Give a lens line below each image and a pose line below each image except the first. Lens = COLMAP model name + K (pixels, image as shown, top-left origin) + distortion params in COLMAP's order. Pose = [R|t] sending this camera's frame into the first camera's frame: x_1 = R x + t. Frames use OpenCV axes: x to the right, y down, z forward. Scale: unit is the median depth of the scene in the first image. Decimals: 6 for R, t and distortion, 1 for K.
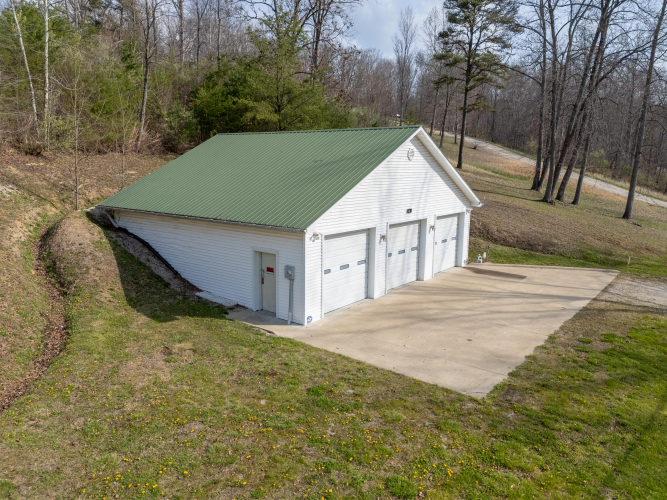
lens RADIAL K [[487.8, 0, 333.5], [0, 487.8, 250.0], [0, 0, 1]] dist [0.082714, -0.096457]
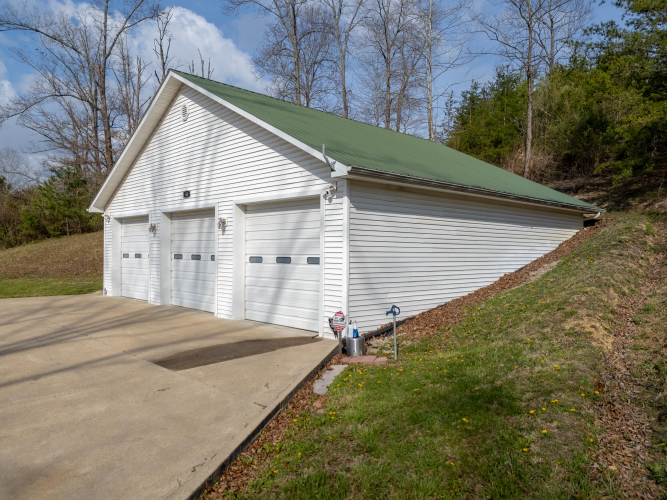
lens RADIAL K [[487.8, 0, 333.5], [0, 487.8, 250.0], [0, 0, 1]] dist [0.082714, -0.096457]
pose [[-0.149705, -0.018712, -0.988554, 0.733595], [-0.184471, 0.982794, 0.009333, -0.044397], [0.971370, 0.183757, -0.150581, 1.213488]]
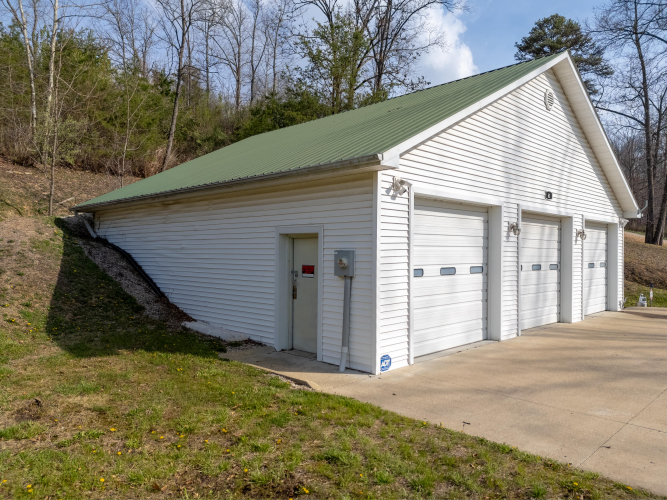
lens RADIAL K [[487.8, 0, 333.5], [0, 487.8, 250.0], [0, 0, 1]] dist [0.082714, -0.096457]
pose [[0.993600, -0.004688, -0.112855, -0.032862], [-0.015613, 0.983848, -0.178326, 0.087505], [0.111868, 0.178947, 0.977478, 0.370921]]
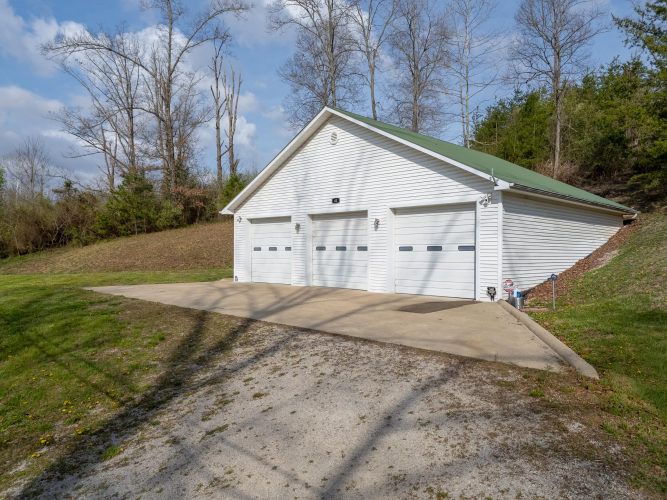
lens RADIAL K [[487.8, 0, 333.5], [0, 487.8, 250.0], [0, 0, 1]] dist [0.082714, -0.096457]
pose [[-0.112537, -0.020282, -0.993440, 0.953606], [-0.181698, 0.983354, 0.000506, 0.007907], [0.976894, 0.180564, -0.114349, 1.029454]]
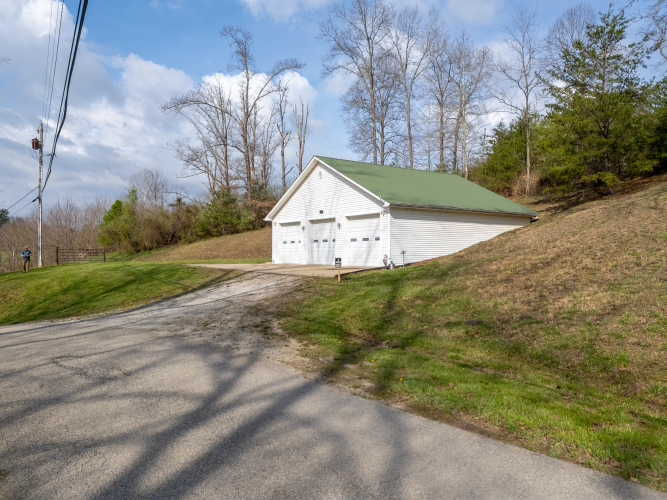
lens RADIAL K [[487.8, 0, 333.5], [0, 487.8, 250.0], [0, 0, 1]] dist [0.082714, -0.096457]
pose [[-0.305599, -0.024526, -0.951844, 1.422214], [-0.176396, 0.983822, 0.031284, -0.017926], [0.935678, 0.177462, -0.304981, 1.389179]]
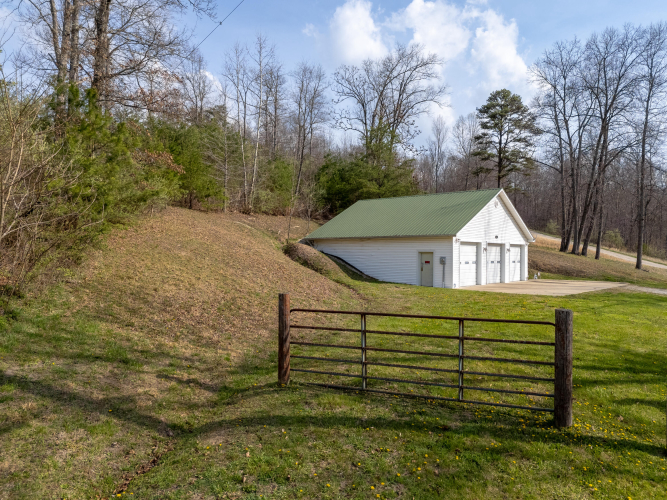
lens RADIAL K [[487.8, 0, 333.5], [0, 487.8, 250.0], [0, 0, 1]] dist [0.082714, -0.096457]
pose [[0.999414, -0.005700, -0.033741, -0.323141], [-0.000570, 0.983117, -0.182976, 0.253904], [0.034215, 0.182888, 0.982538, -0.625934]]
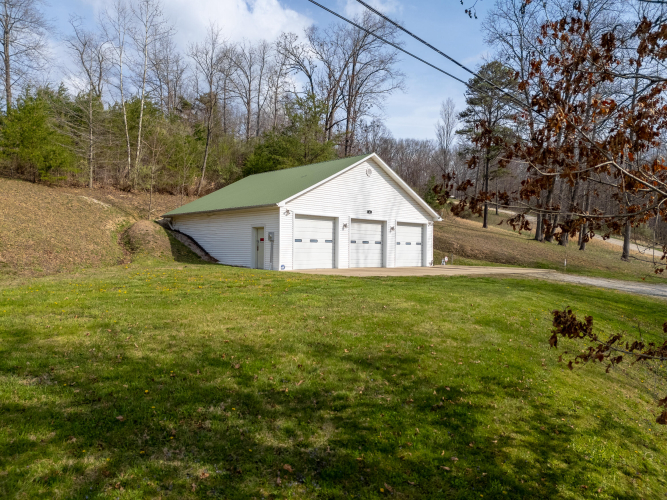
lens RADIAL K [[487.8, 0, 333.5], [0, 487.8, 250.0], [0, 0, 1]] dist [0.082714, -0.096457]
pose [[0.989743, -0.001276, -0.142852, 0.233576], [-0.024191, 0.984022, -0.176395, 0.255661], [0.140795, 0.178041, 0.973898, -0.330354]]
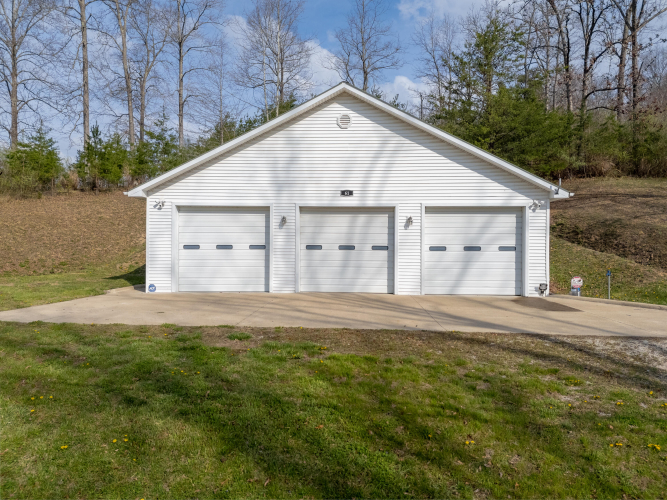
lens RADIAL K [[487.8, 0, 333.5], [0, 487.8, 250.0], [0, 0, 1]] dist [0.082714, -0.096457]
pose [[0.574338, -0.015799, -0.818466, 0.717636], [-0.142921, 0.982523, -0.119257, 0.096689], [0.806046, 0.185470, 0.562042, 0.522753]]
